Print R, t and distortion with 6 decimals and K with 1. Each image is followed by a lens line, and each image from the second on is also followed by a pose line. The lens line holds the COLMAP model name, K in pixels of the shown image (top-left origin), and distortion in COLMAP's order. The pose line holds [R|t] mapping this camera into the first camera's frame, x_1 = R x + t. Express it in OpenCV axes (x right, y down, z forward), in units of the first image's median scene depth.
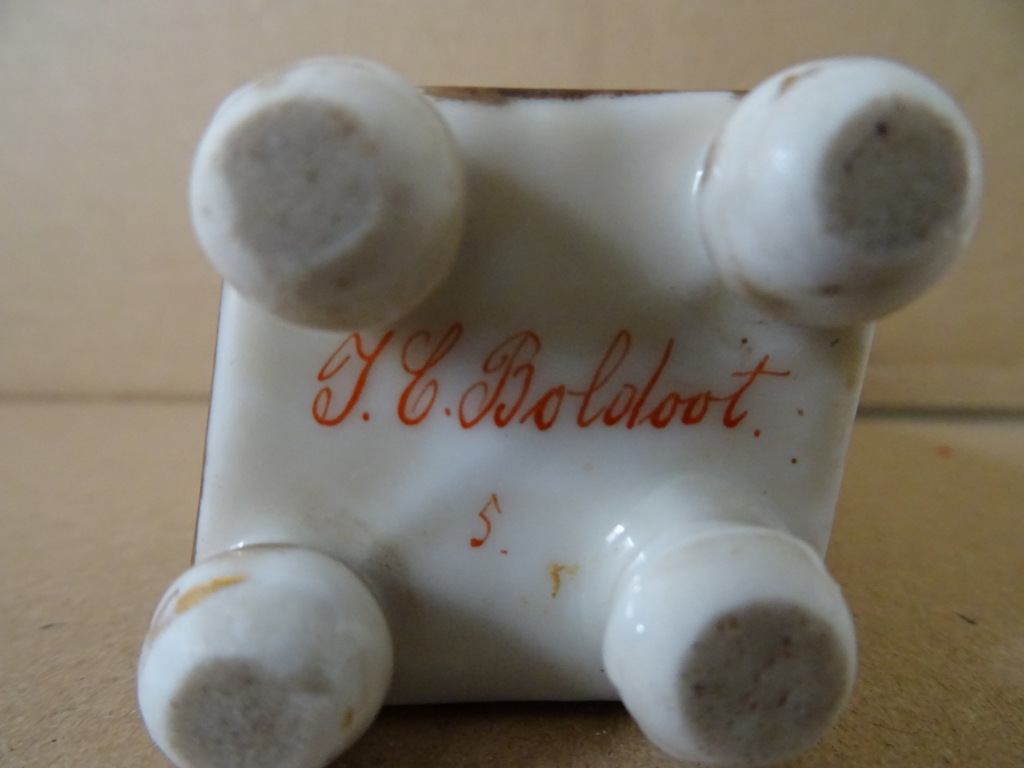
lens RADIAL K [[726.5, 0, 511.1], [0, 726.5, 383.6], [0, 0, 1]] dist [0.003600, -0.010441]
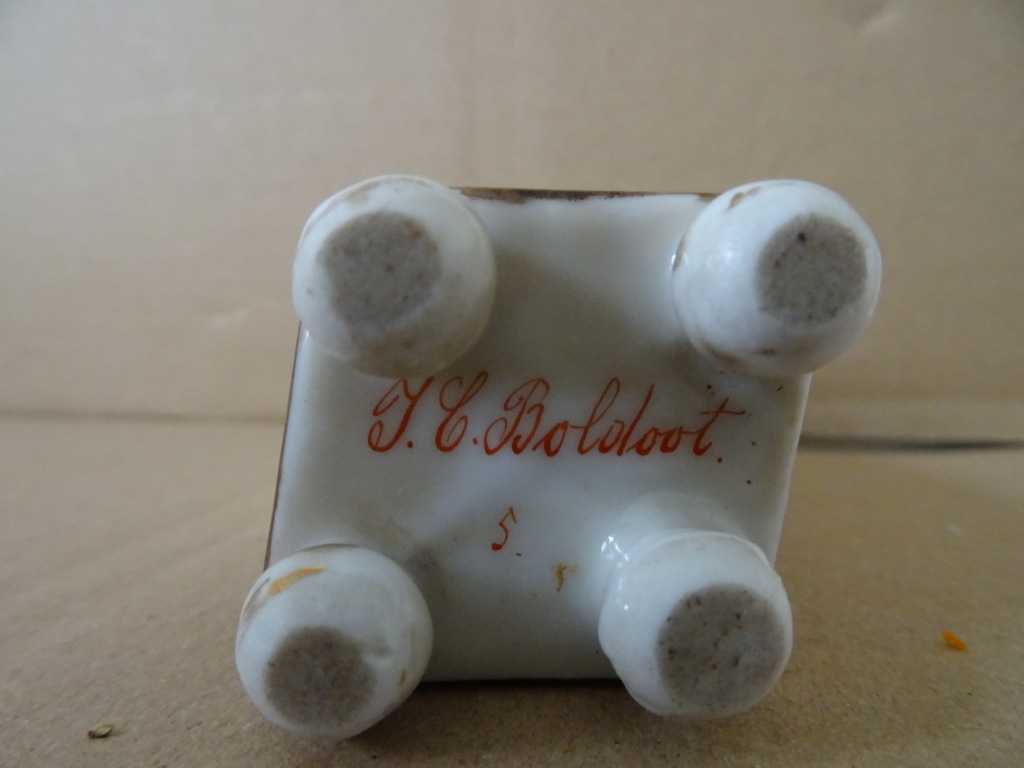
lens RADIAL K [[726.5, 0, 512.7], [0, 726.5, 384.6], [0, 0, 1]] dist [0.003600, -0.010441]
pose [[0.999781, 0.008026, 0.019339, -0.052706], [-0.007167, 0.999001, -0.044109, -0.004307], [-0.019674, 0.043961, 0.998840, -0.291975]]
